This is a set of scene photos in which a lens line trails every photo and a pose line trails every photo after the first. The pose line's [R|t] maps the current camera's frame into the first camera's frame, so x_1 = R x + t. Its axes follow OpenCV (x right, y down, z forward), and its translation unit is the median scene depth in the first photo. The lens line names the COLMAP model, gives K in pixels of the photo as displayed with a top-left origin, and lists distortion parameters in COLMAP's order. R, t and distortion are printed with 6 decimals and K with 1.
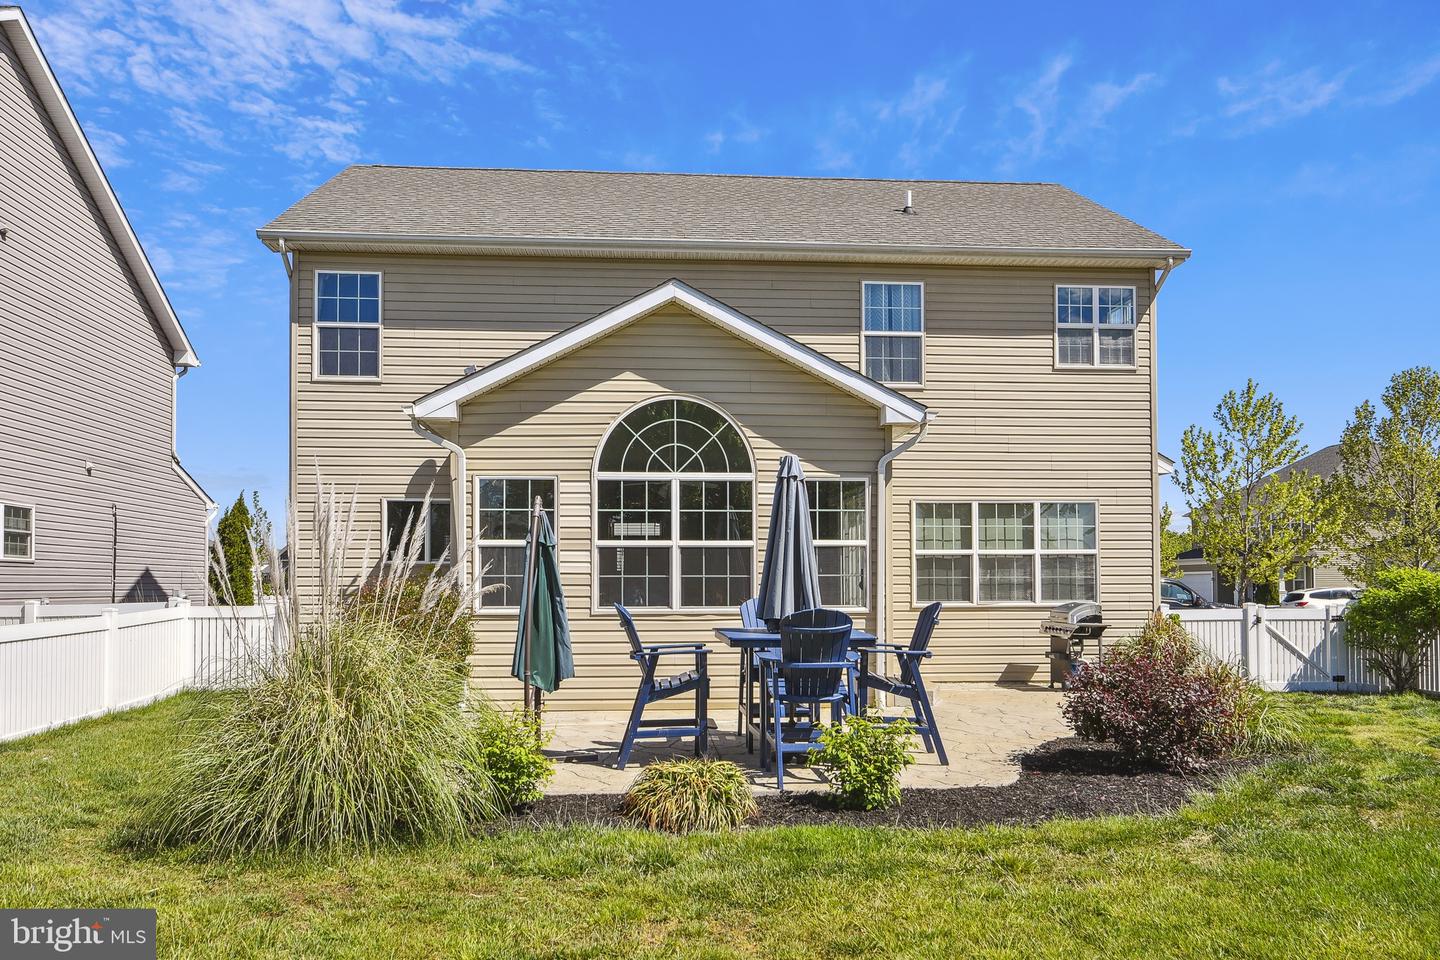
lens RADIAL K [[1053.3, 0, 694.5], [0, 1053.3, 570.5], [0, 0, 1]] dist [0.005521, -0.001532]
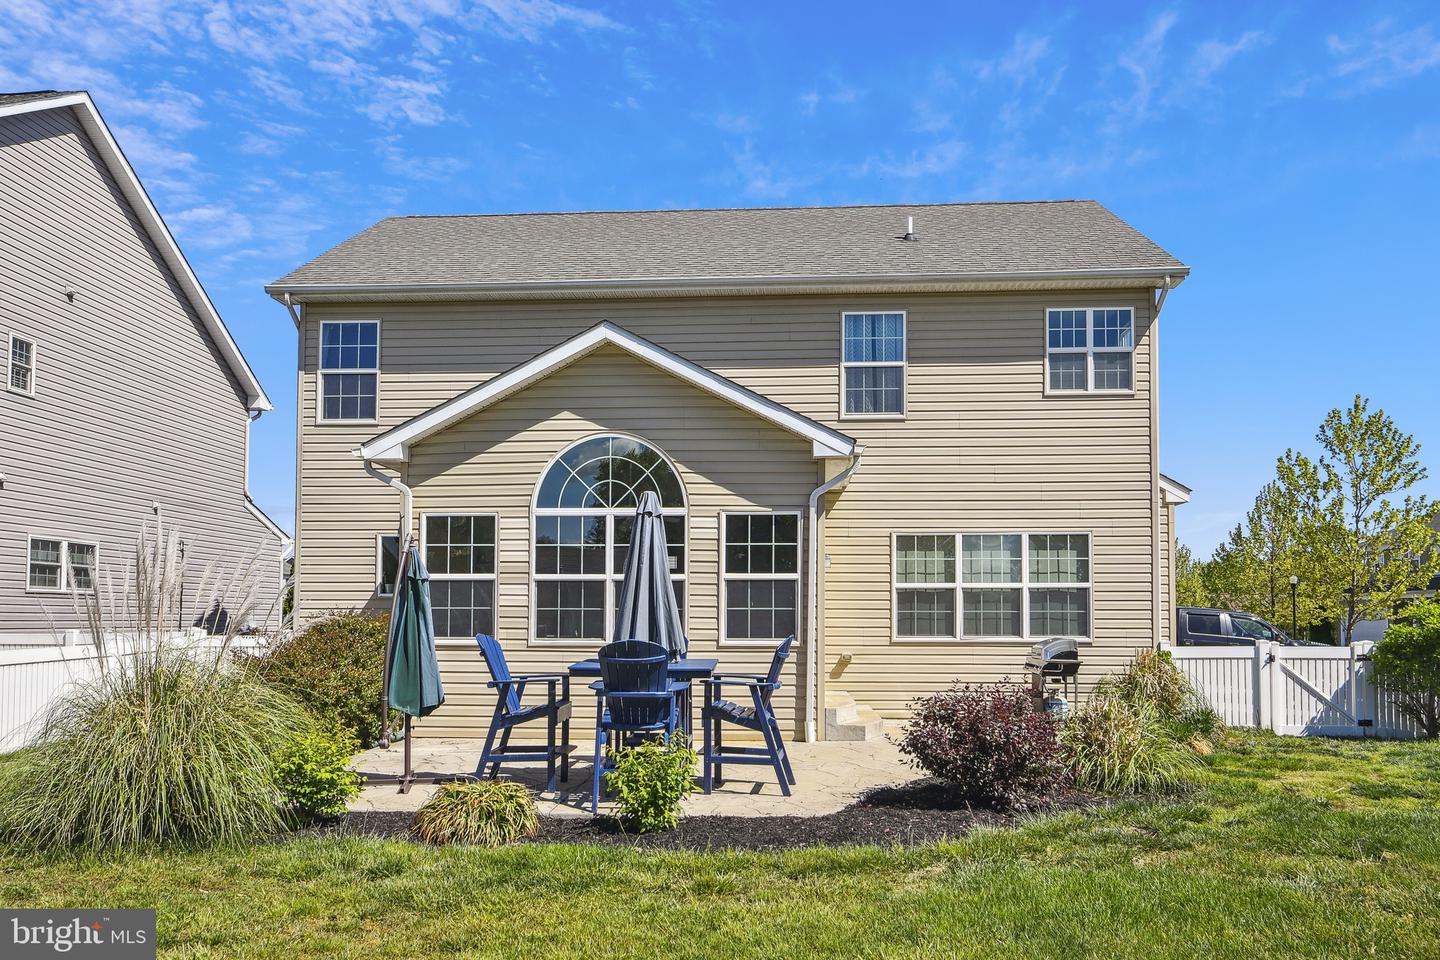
lens RADIAL K [[1101.4, 0, 729.4], [0, 1101.4, 581.6], [0, 0, 1]] dist [0.005498, 0.001036]
pose [[0.989349, -0.000212, -0.145565, 0.211383], [-0.002829, 0.999782, -0.020684, 0.000515], [0.145538, 0.020875, 0.989132, -0.036456]]
